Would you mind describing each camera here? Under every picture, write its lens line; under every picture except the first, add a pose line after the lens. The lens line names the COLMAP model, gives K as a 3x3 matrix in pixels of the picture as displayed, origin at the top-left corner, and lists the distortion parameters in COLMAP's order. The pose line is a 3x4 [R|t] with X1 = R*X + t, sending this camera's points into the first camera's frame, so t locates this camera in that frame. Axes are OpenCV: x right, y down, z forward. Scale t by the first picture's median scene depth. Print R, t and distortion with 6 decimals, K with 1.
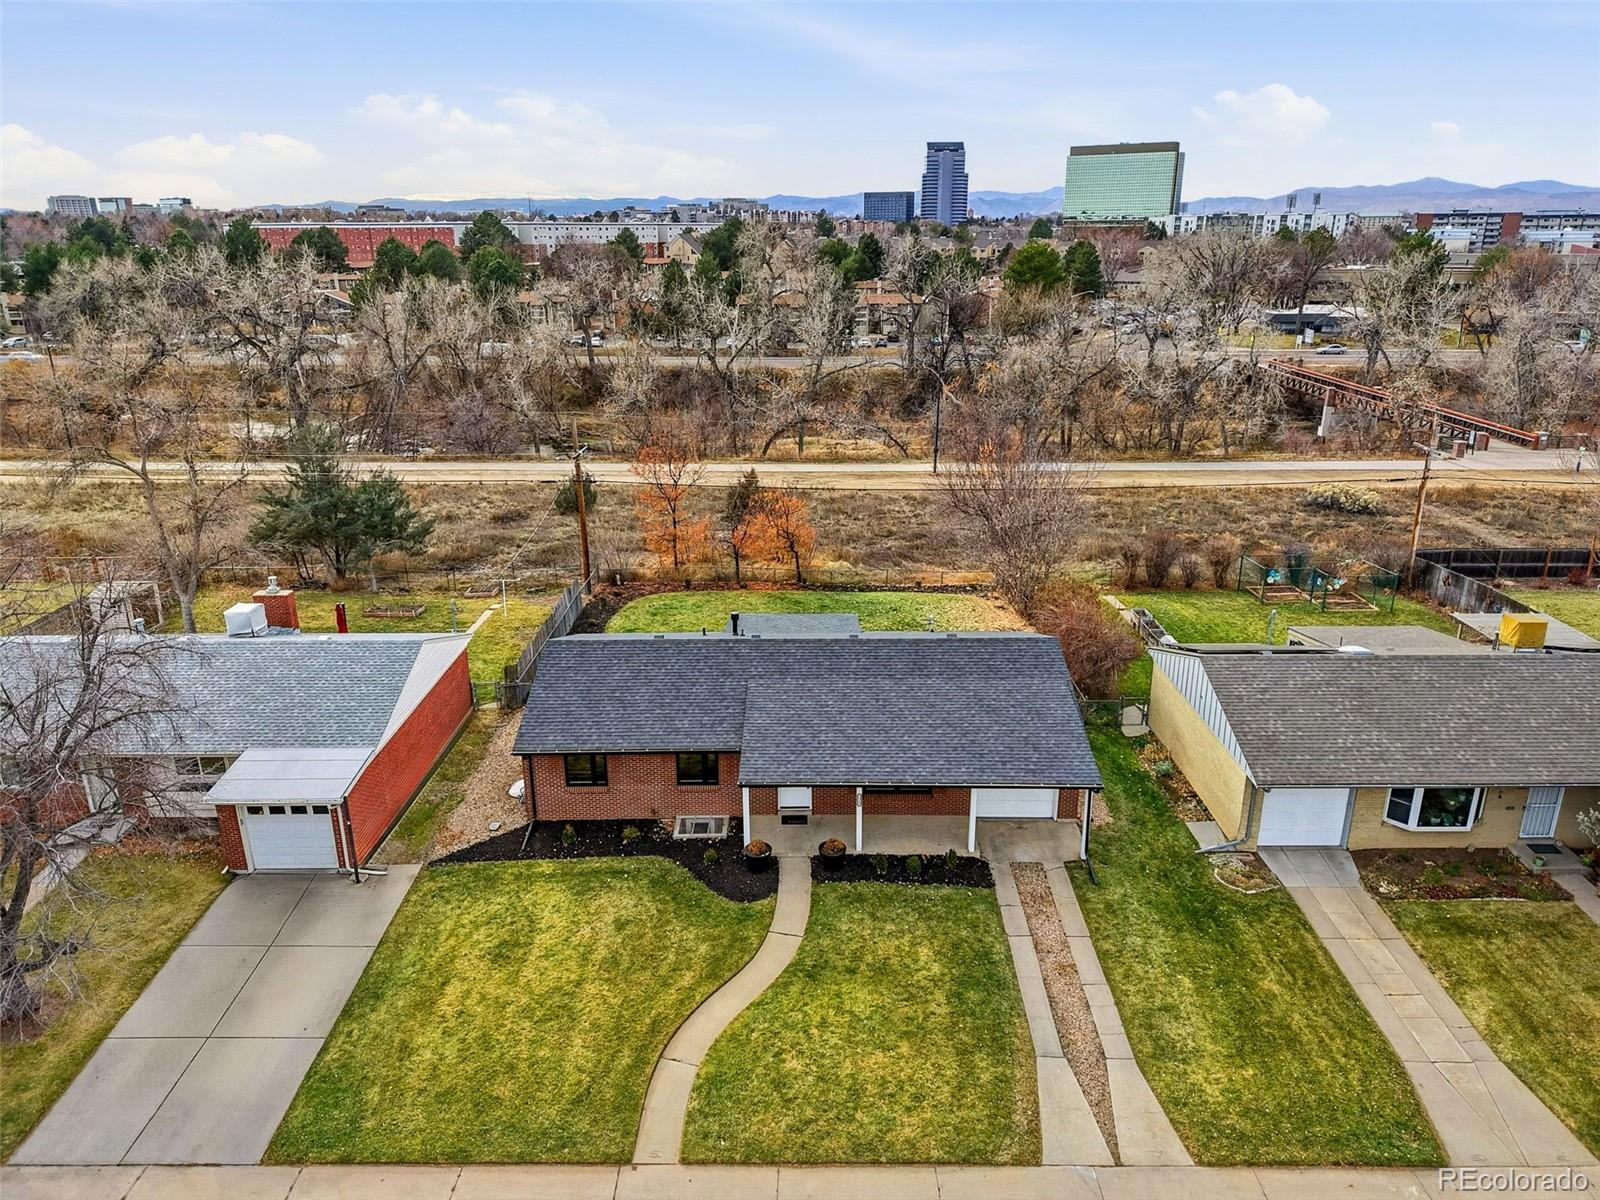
lens RADIAL K [[1074.3, 0, 800.0], [0, 1074.3, 600.0], [0, 0, 1]] dist [0.004342, -0.000384]
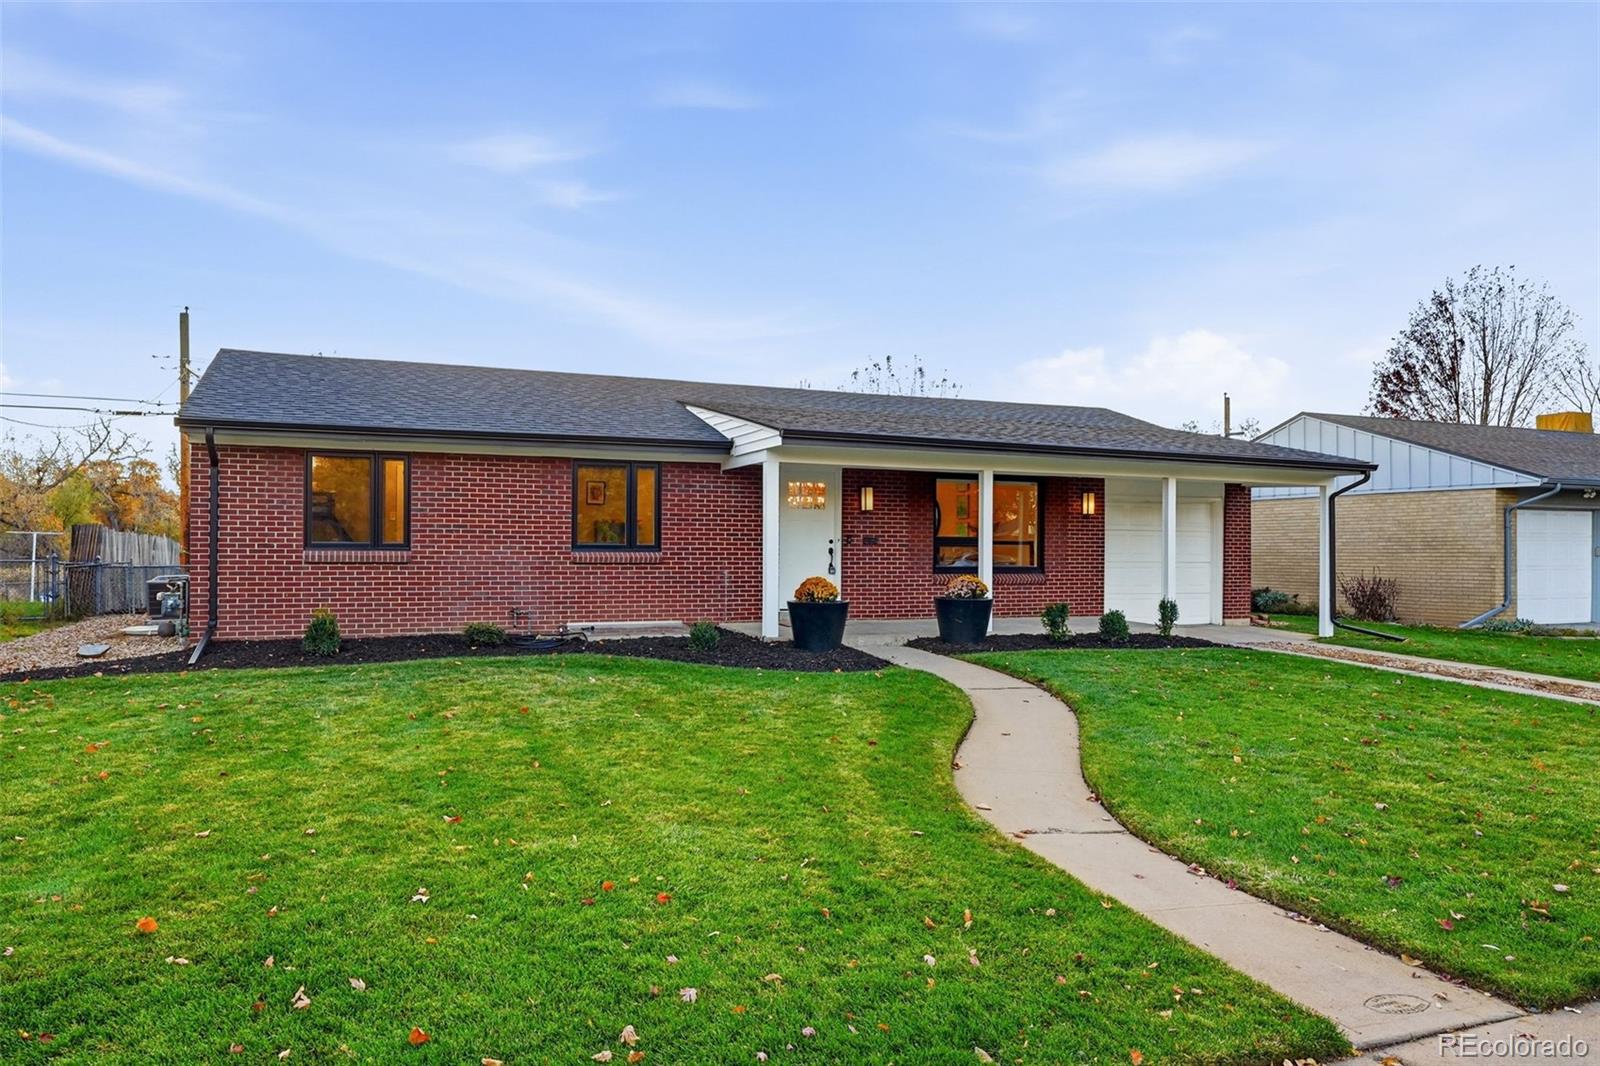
lens RADIAL K [[1116.0, 0, 843.3], [0, 1116.0, 554.8], [0, 0, 1]] dist [-0.000028, 0.000340]
pose [[0.911866, 0.014504, 0.410231, -0.215505], [0.110680, 0.953675, -0.279738, 0.337596], [-0.395284, 0.300488, 0.868019, 0.573802]]
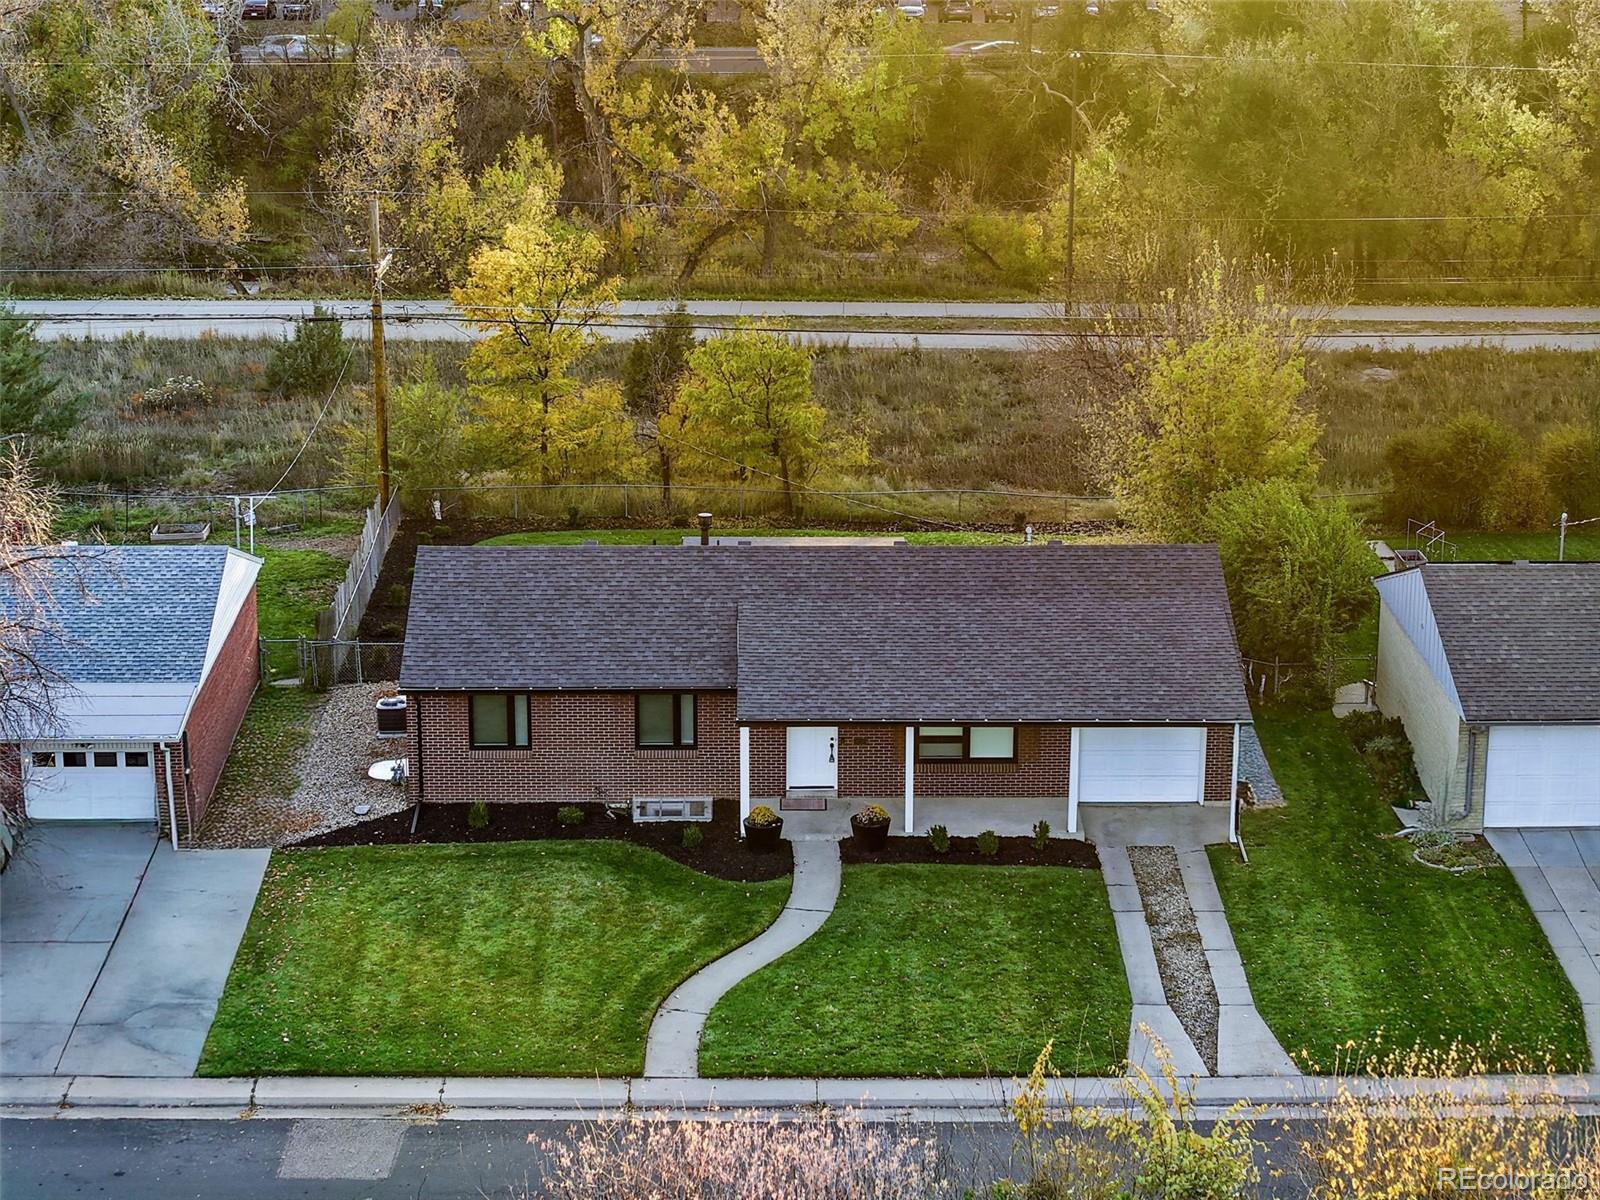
lens RADIAL K [[3394.2, 0, 800.0], [0, 3394.2, 600.0], [0, 0, 1]] dist [-0.146586, 0.346841]
pose [[0.999599, 0.003784, 0.028045, -0.075844], [-0.002344, 0.998685, -0.051209, 0.197800], [-0.028202, 0.051123, 0.998294, -1.168353]]
